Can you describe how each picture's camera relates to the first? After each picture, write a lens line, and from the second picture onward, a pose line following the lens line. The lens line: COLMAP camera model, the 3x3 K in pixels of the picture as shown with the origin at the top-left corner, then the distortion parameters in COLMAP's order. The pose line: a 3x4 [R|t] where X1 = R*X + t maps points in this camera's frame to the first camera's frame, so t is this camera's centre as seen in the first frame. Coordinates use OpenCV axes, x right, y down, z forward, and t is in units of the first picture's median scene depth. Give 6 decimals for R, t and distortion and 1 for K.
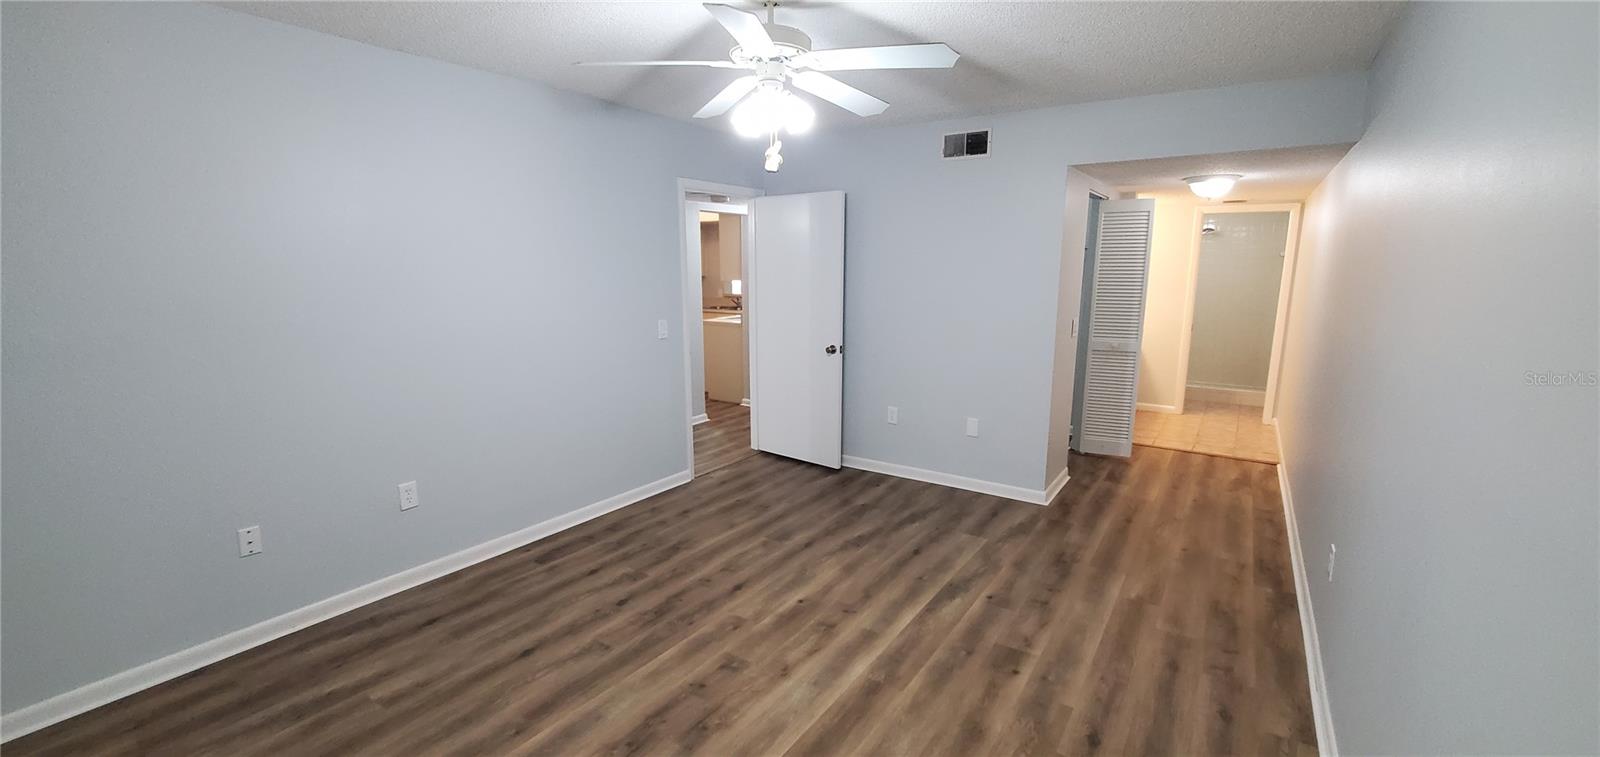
lens RADIAL K [[639.1, 0, 816.1], [0, 639.1, 382.6], [0, 0, 1]] dist [0.000474, -0.000361]
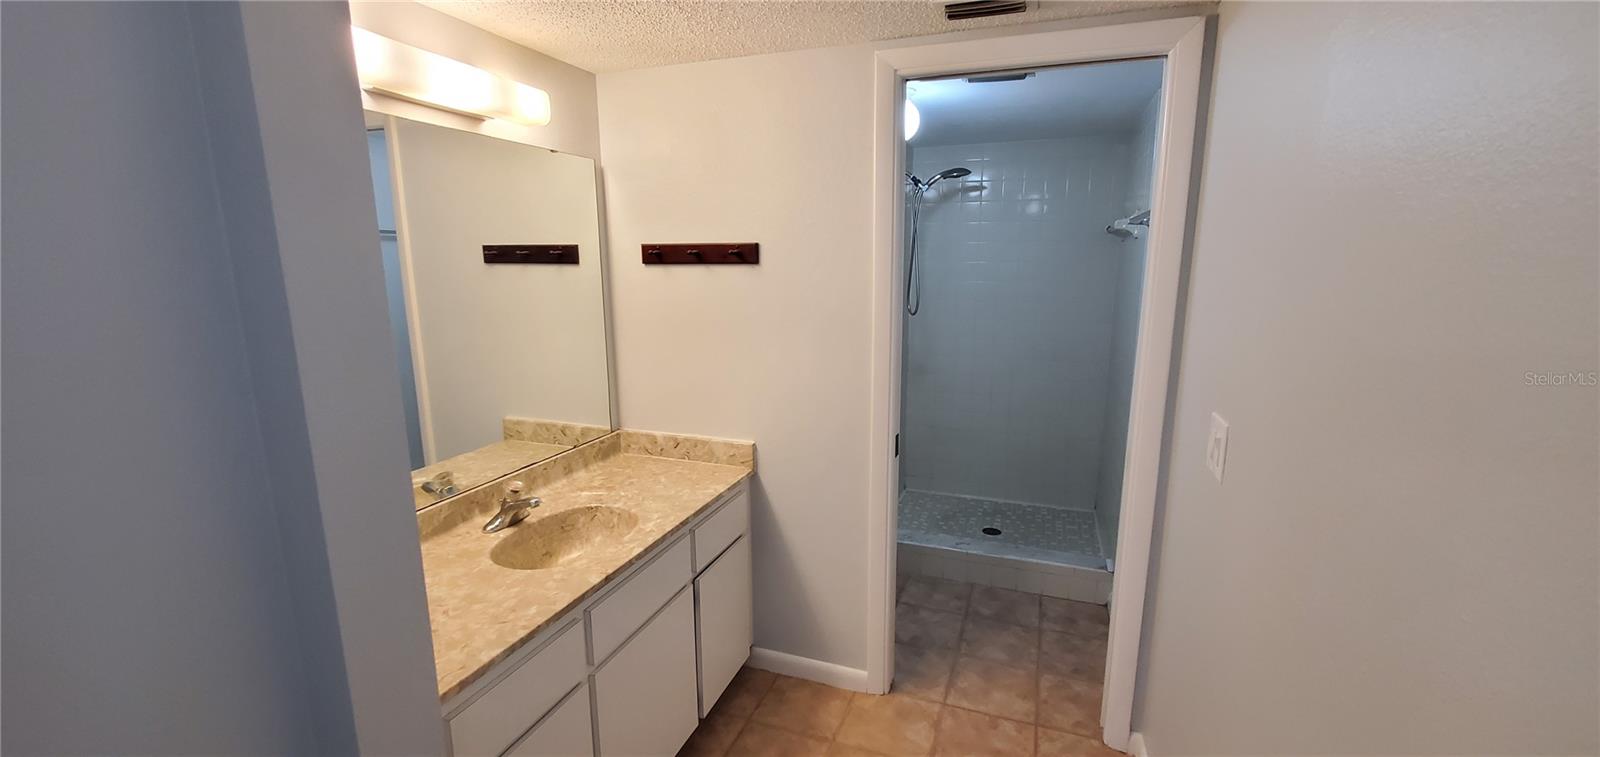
lens RADIAL K [[639.1, 0, 800.3], [0, 639.1, 379.1], [0, 0, 1]] dist [0.000474, -0.000361]
pose [[0.975359, -0.037860, 0.217351, 0.461841], [0.040762, 0.999129, -0.008880, -0.116595], [-0.216826, 0.017521, 0.976053, 0.679283]]
